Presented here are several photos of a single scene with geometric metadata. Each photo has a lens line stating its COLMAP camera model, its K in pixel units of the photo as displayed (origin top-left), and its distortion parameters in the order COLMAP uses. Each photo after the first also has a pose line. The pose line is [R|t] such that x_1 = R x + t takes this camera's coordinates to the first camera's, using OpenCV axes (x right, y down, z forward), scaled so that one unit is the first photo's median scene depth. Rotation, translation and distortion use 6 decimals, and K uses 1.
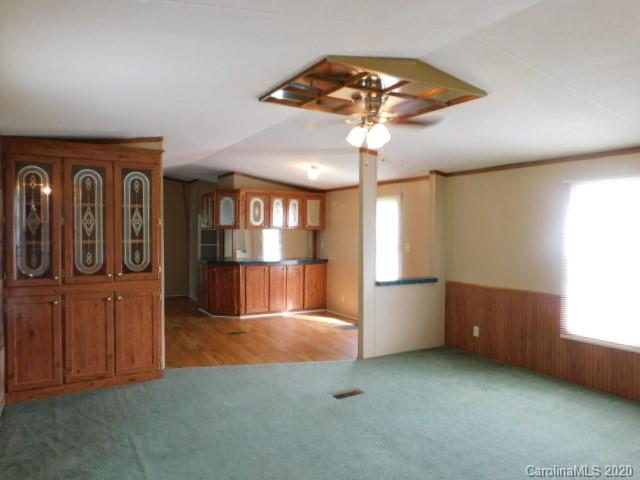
lens RADIAL K [[455.6, 0, 320.0], [0, 455.6, 240.0], [0, 0, 1]] dist [-0.004701, -0.004159]
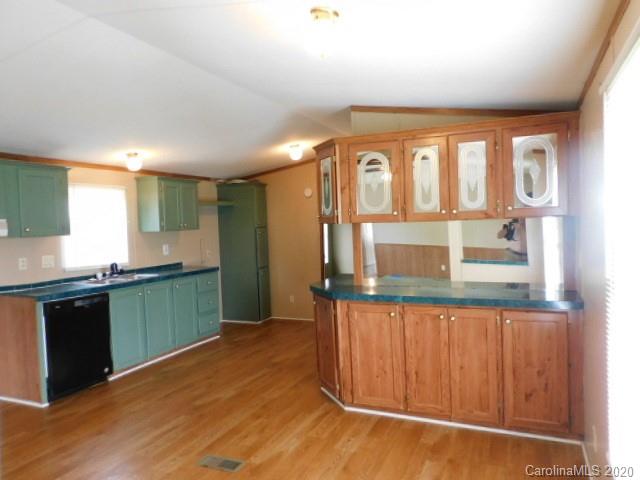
lens RADIAL K [[455.6, 0, 320.0], [0, 455.6, 240.0], [0, 0, 1]] dist [-0.004701, -0.004159]
pose [[0.587159, 0.010337, -0.809406, 0.190025], [0.021466, 0.999368, 0.028335, -0.019994], [0.809187, -0.034012, 0.586566, 0.685153]]
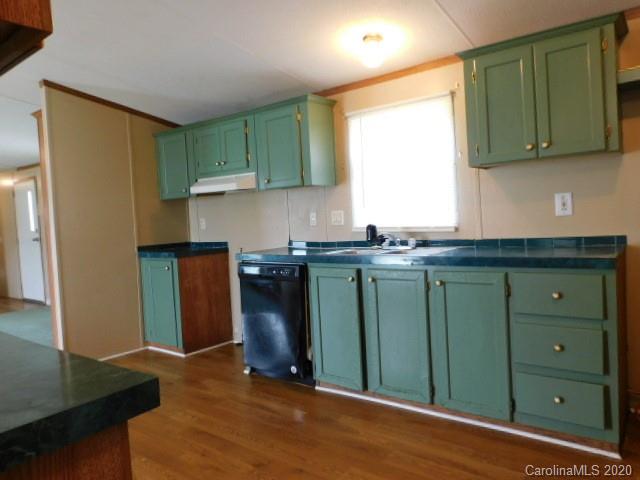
lens RADIAL K [[455.6, 0, 320.0], [0, 455.6, 240.0], [0, 0, 1]] dist [-0.004701, -0.004159]
pose [[-0.921472, 0.064390, -0.383071, -0.290090], [0.045361, 0.997256, 0.058512, 0.011678], [0.385787, 0.036541, -0.921864, 1.176456]]
